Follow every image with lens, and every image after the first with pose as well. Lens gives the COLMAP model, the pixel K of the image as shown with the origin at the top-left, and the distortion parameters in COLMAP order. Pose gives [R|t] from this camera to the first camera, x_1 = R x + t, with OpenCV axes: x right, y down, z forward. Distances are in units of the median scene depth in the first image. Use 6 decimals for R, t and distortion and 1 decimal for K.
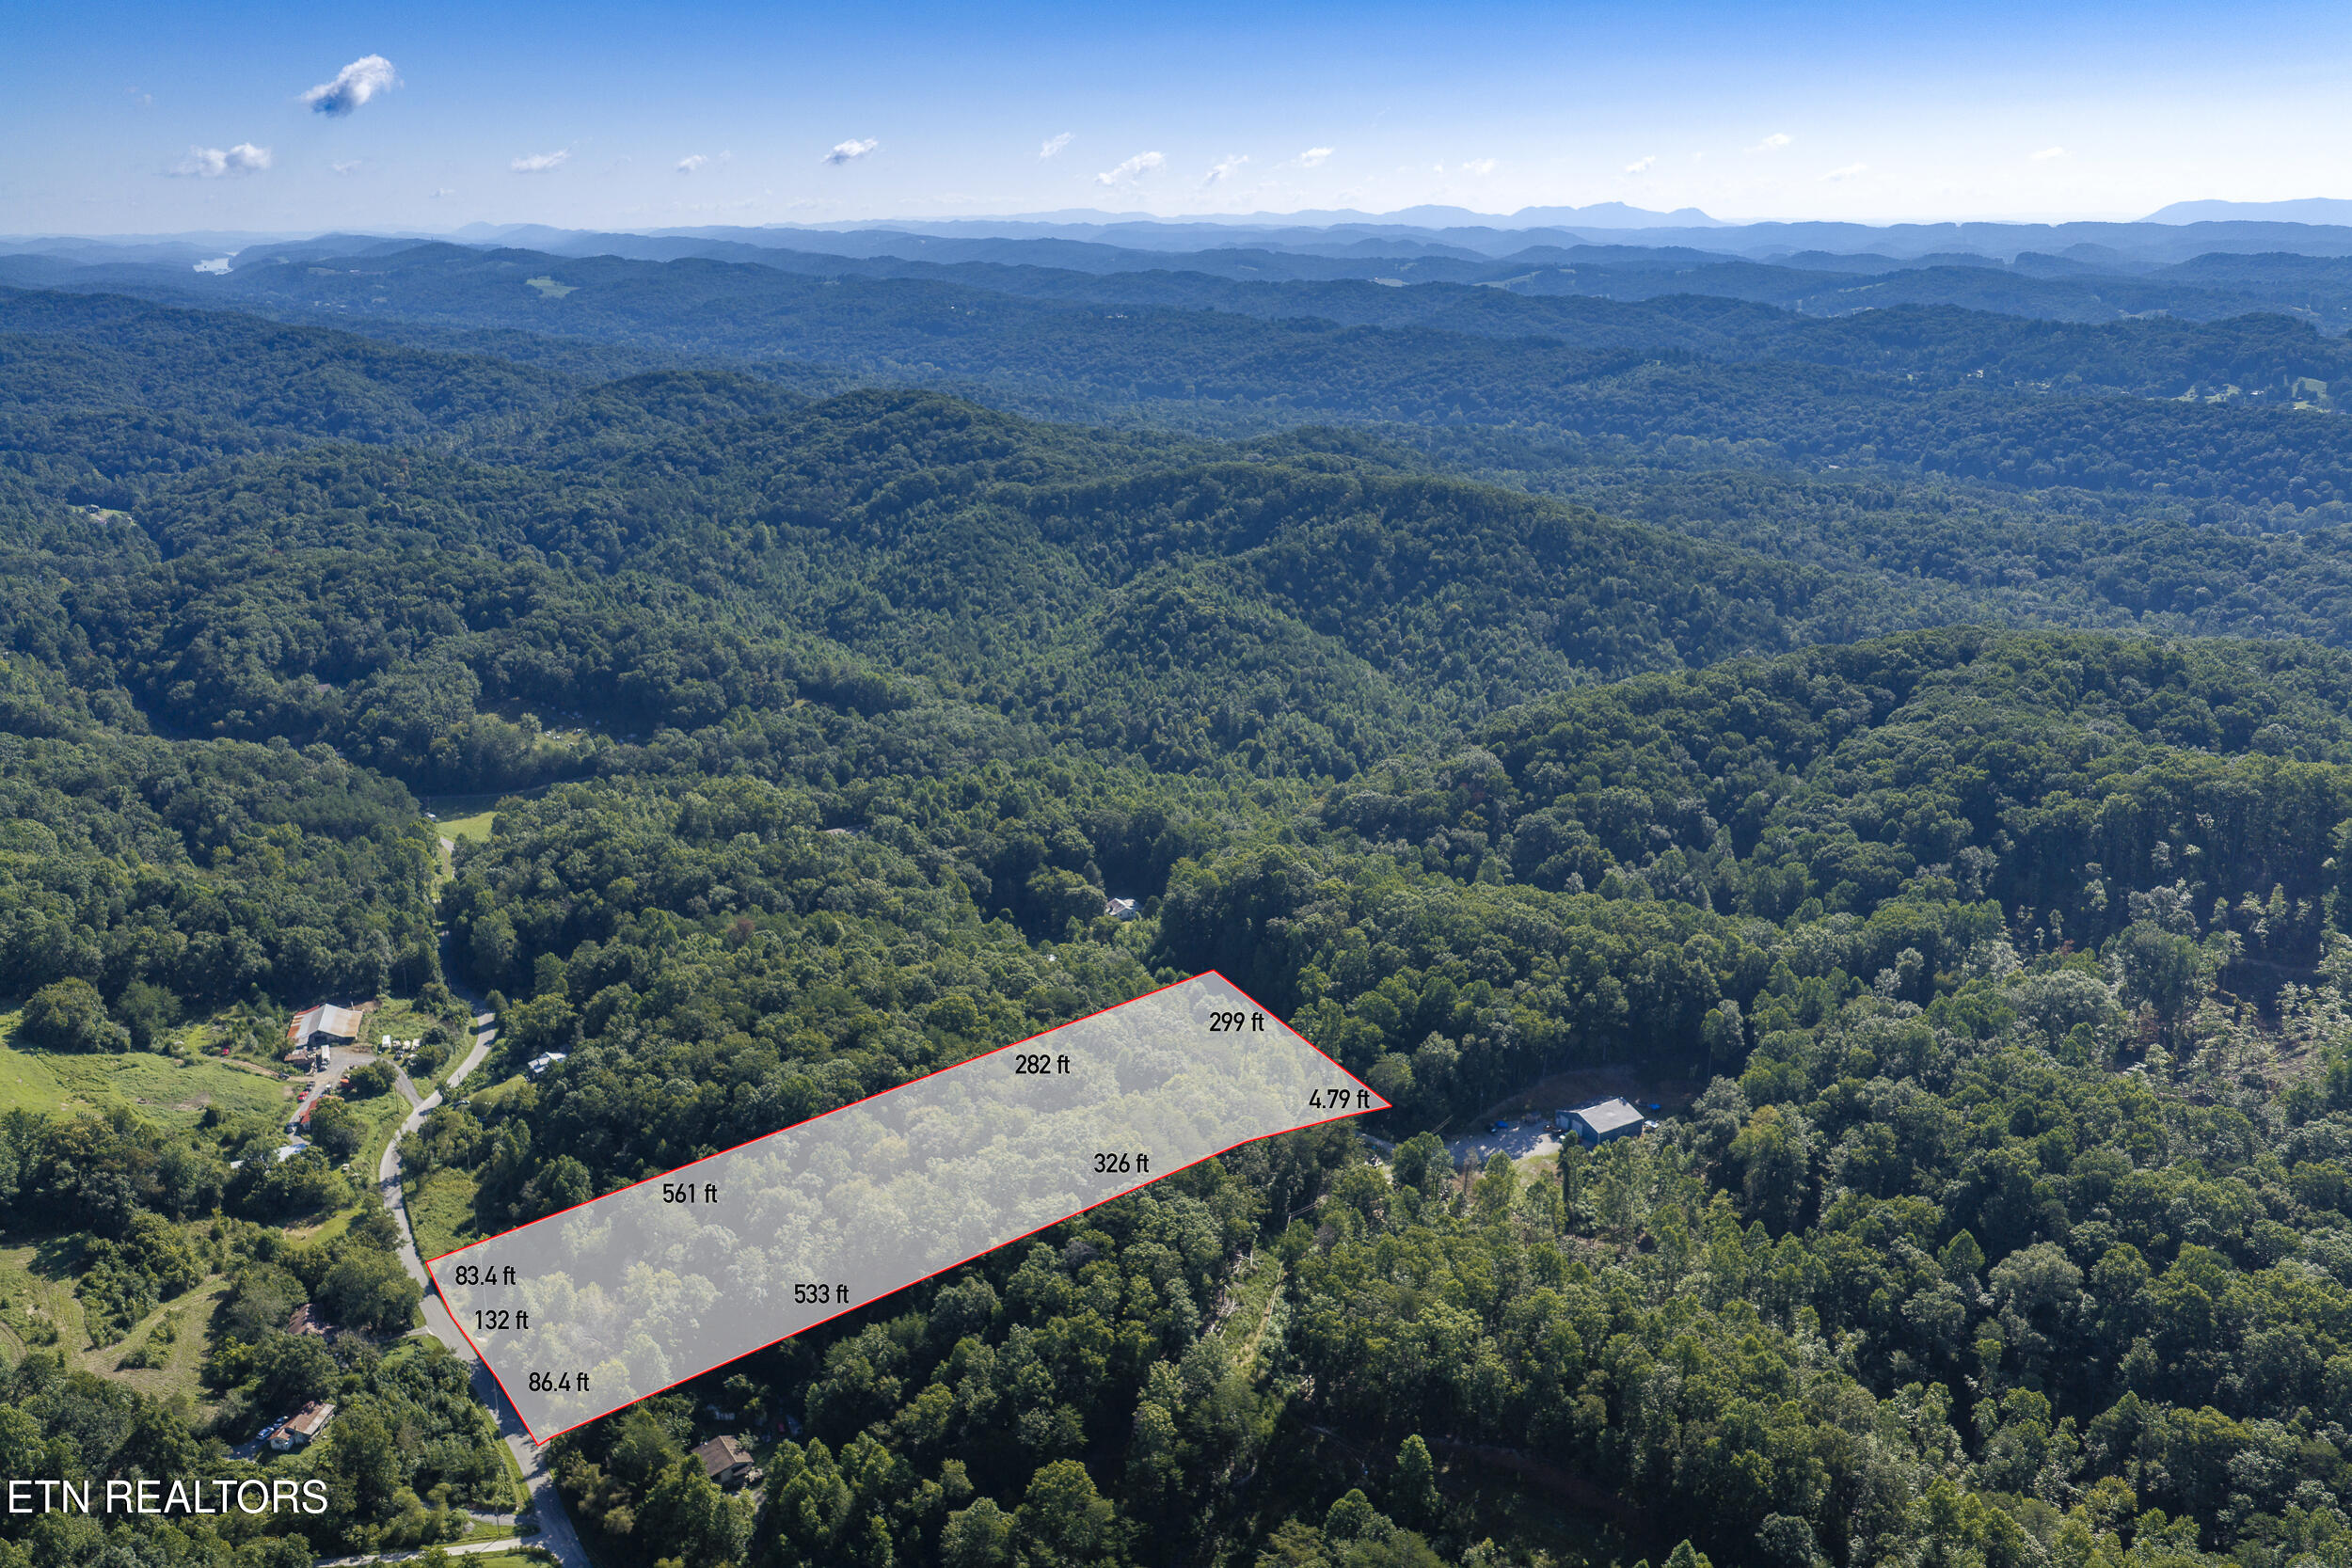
lens RADIAL K [[1955.1, 0, 1184.8], [0, 1955.1, 782.0], [0, 0, 1]] dist [0.014655, -0.023306]
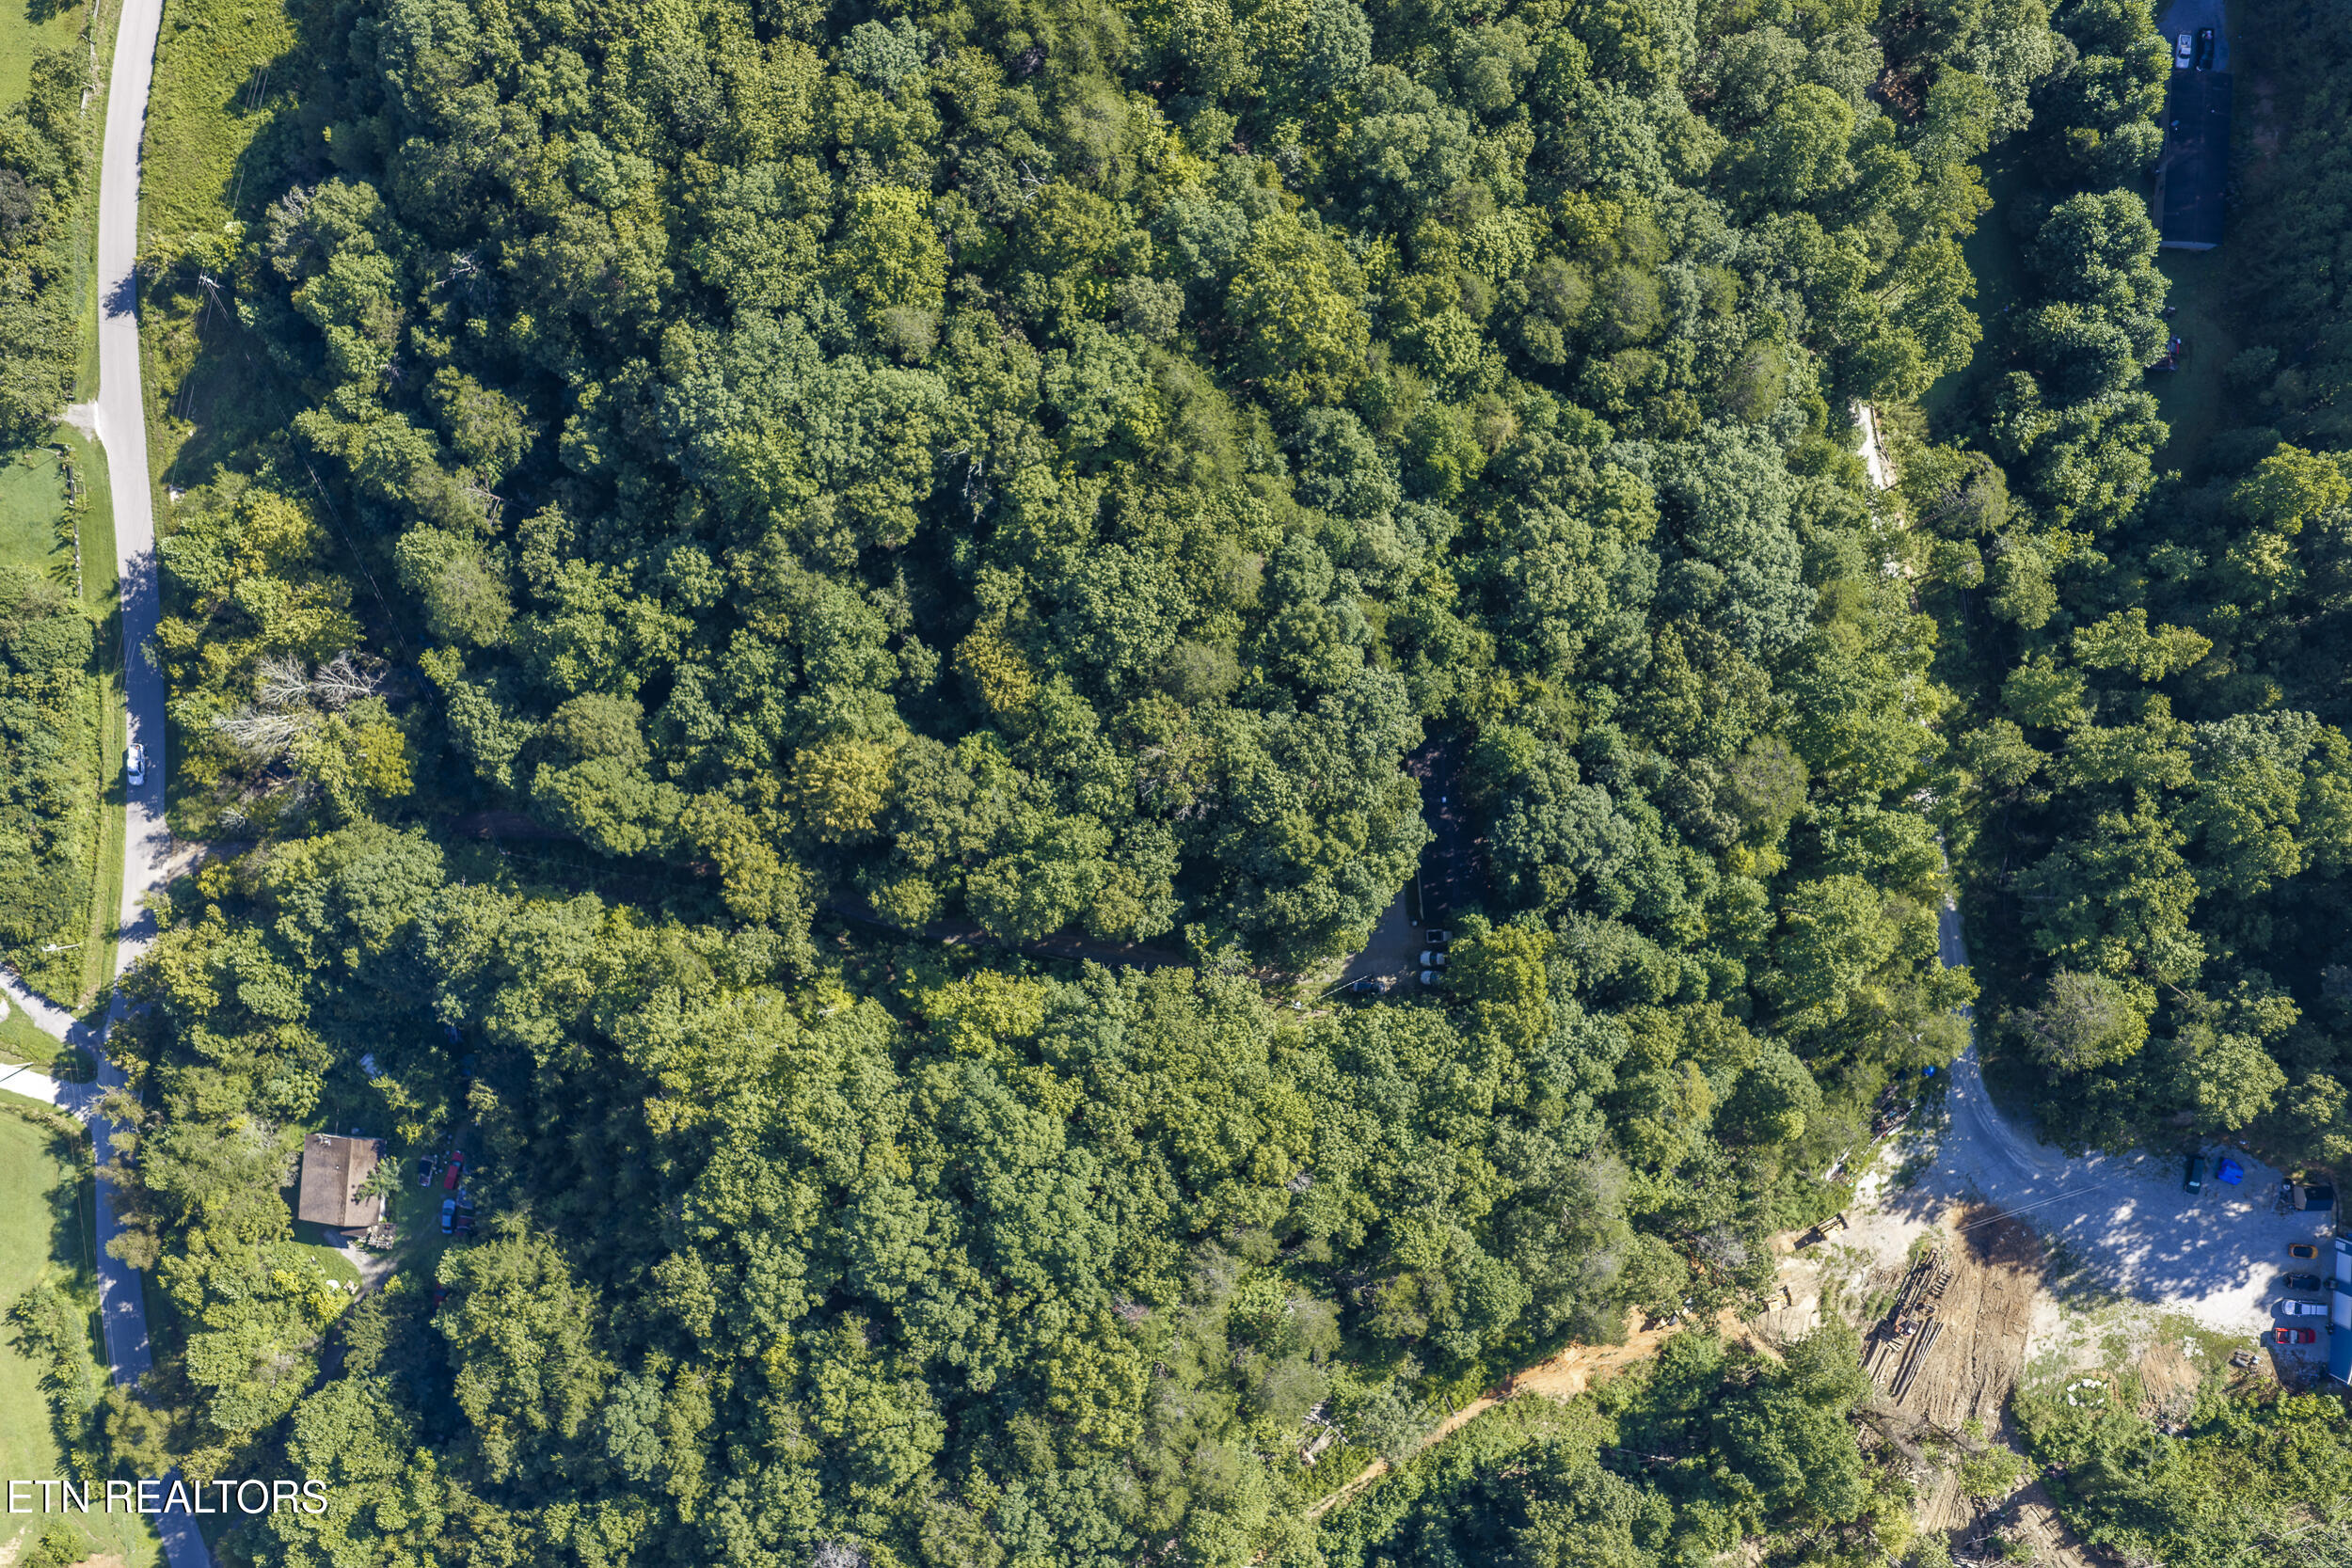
lens RADIAL K [[1955.1, 0, 1186.7], [0, 1955.1, 786.3], [0, 0, 1]] dist [0.014655, -0.023306]
pose [[0.804993, 0.593233, 0.007881, -0.065247], [-0.177754, 0.228489, 0.957181, -0.180146], [0.566030, -0.771925, 0.289381, 0.653859]]
